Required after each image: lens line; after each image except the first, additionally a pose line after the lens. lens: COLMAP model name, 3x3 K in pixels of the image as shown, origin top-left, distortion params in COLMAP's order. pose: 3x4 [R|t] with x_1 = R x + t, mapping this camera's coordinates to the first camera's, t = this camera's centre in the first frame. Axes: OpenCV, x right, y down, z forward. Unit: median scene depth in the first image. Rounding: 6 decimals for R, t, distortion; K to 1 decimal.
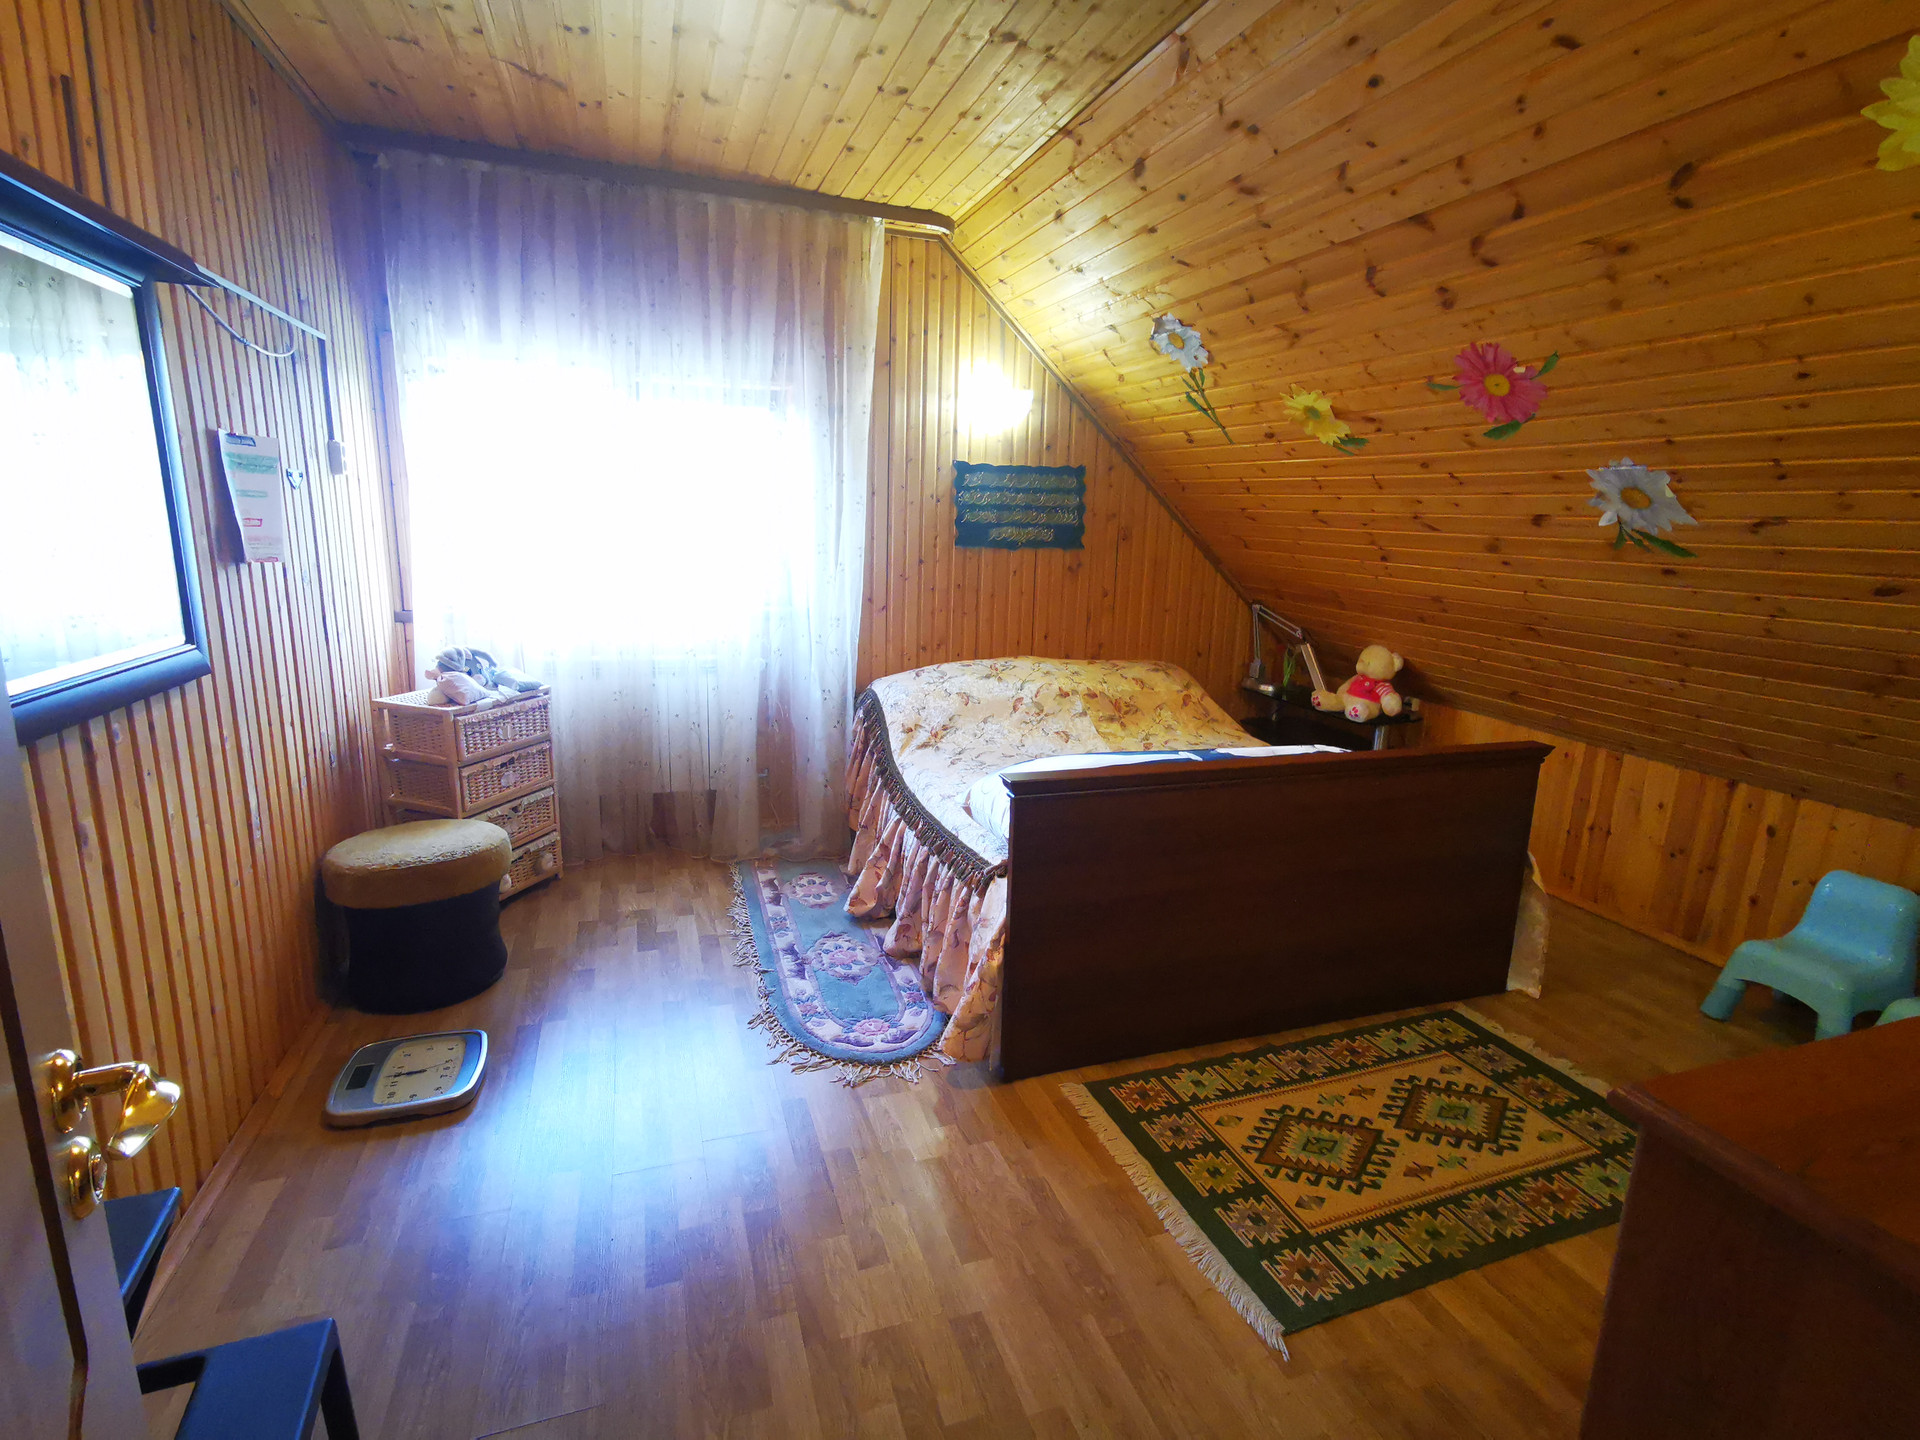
lens RADIAL K [[932.1, 0, 964.5], [0, 932.1, 718.9], [0, 0, 1]] dist [0.005466, 0.007897]
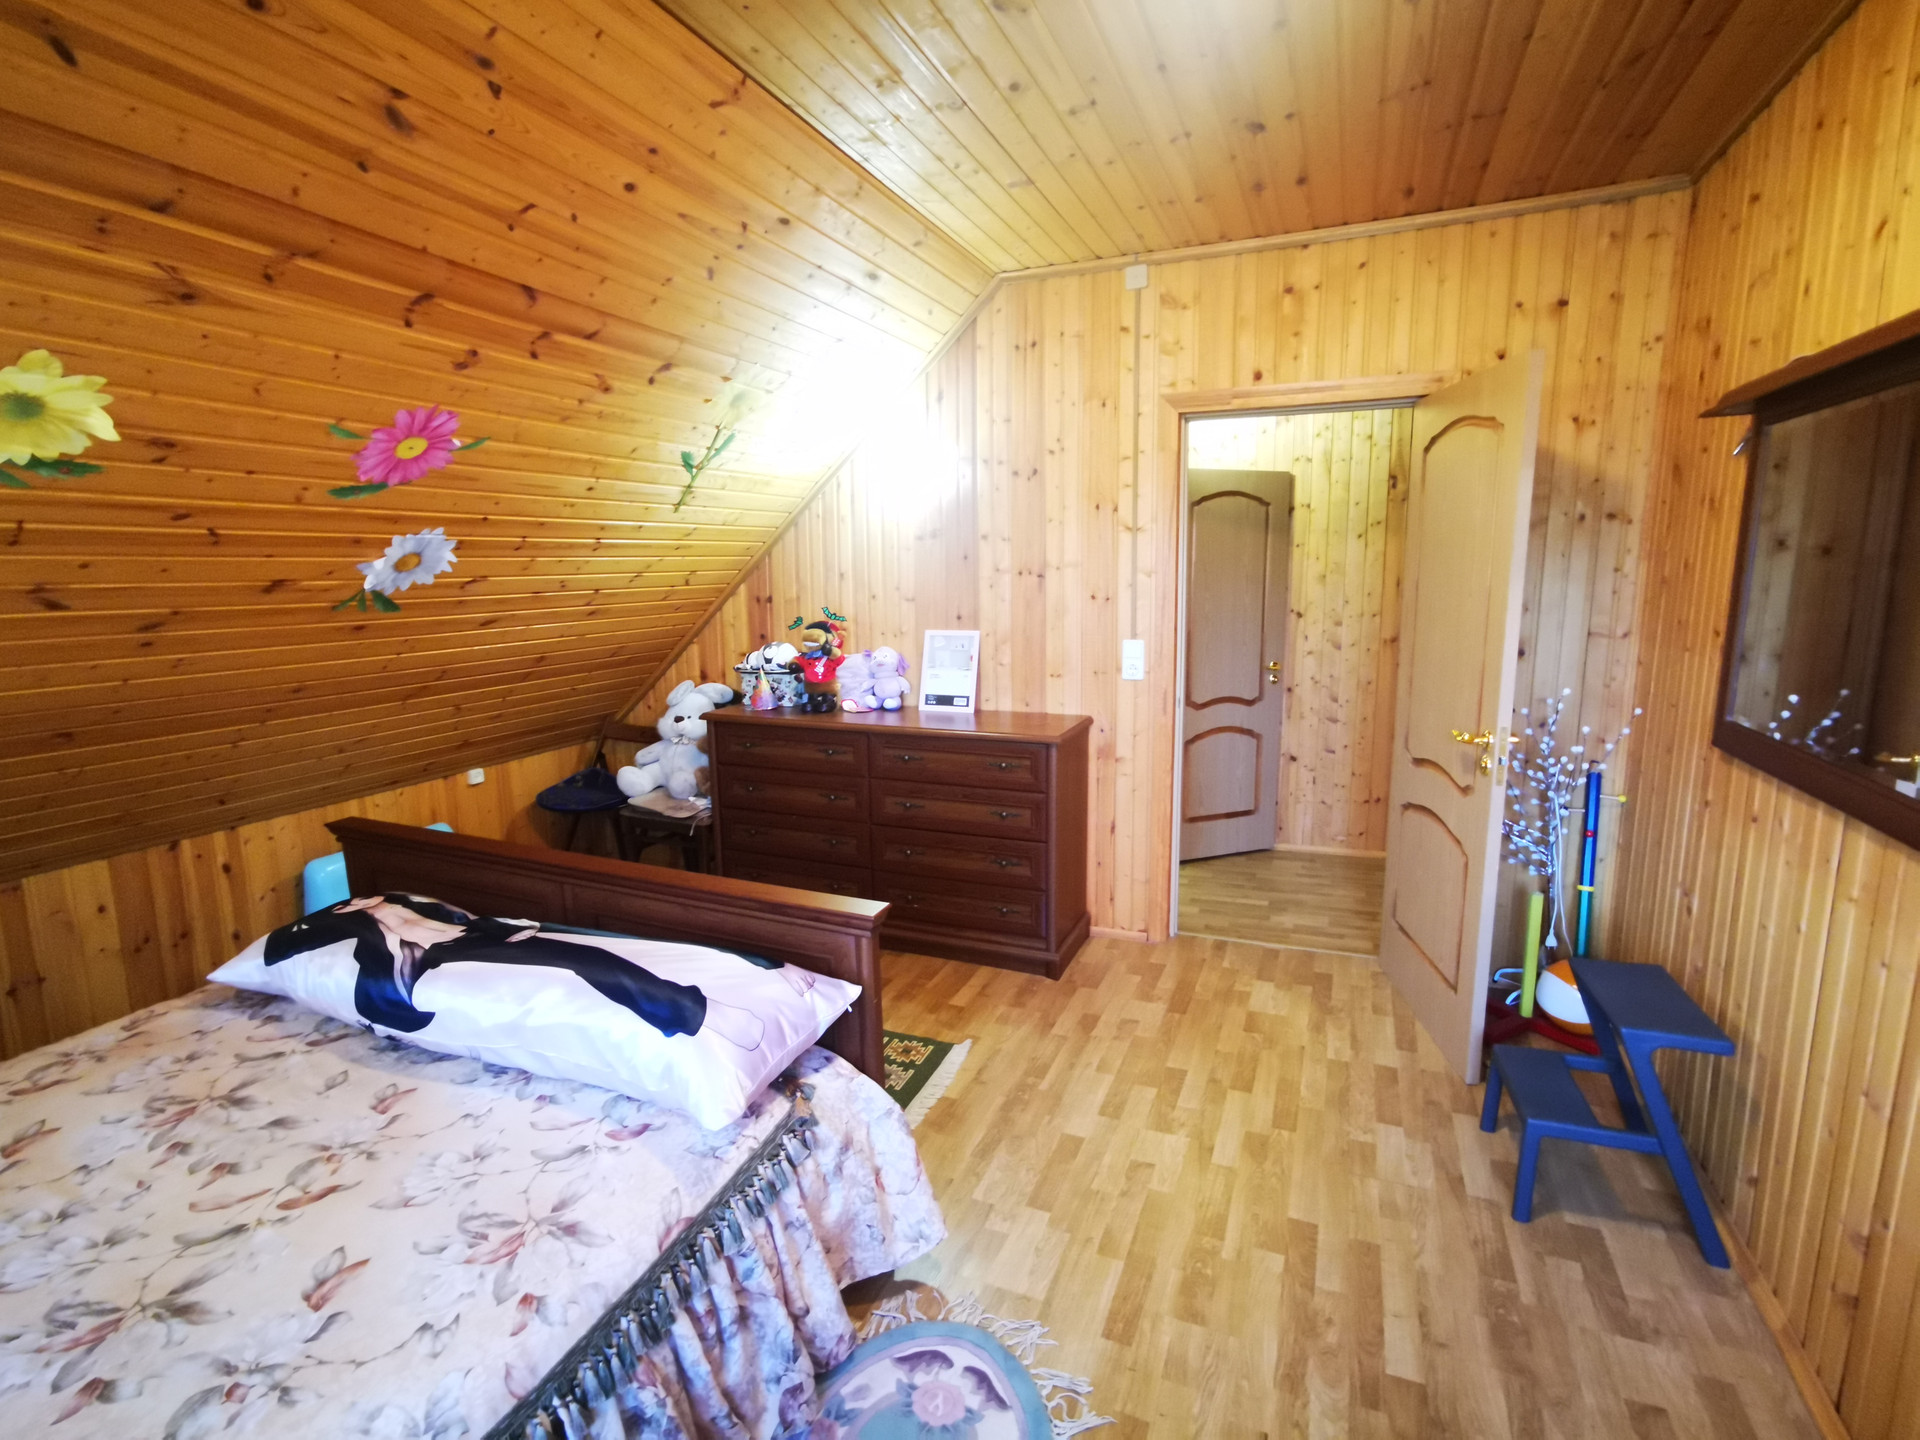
lens RADIAL K [[932.1, 0, 959.0], [0, 932.1, 713.1], [0, 0, 1]] dist [0.005466, 0.007897]
pose [[-0.738441, -0.135081, 0.660649, -0.660101], [0.128247, 0.933714, 0.334263, -0.458850], [-0.662010, 0.331560, -0.672169, 1.770518]]
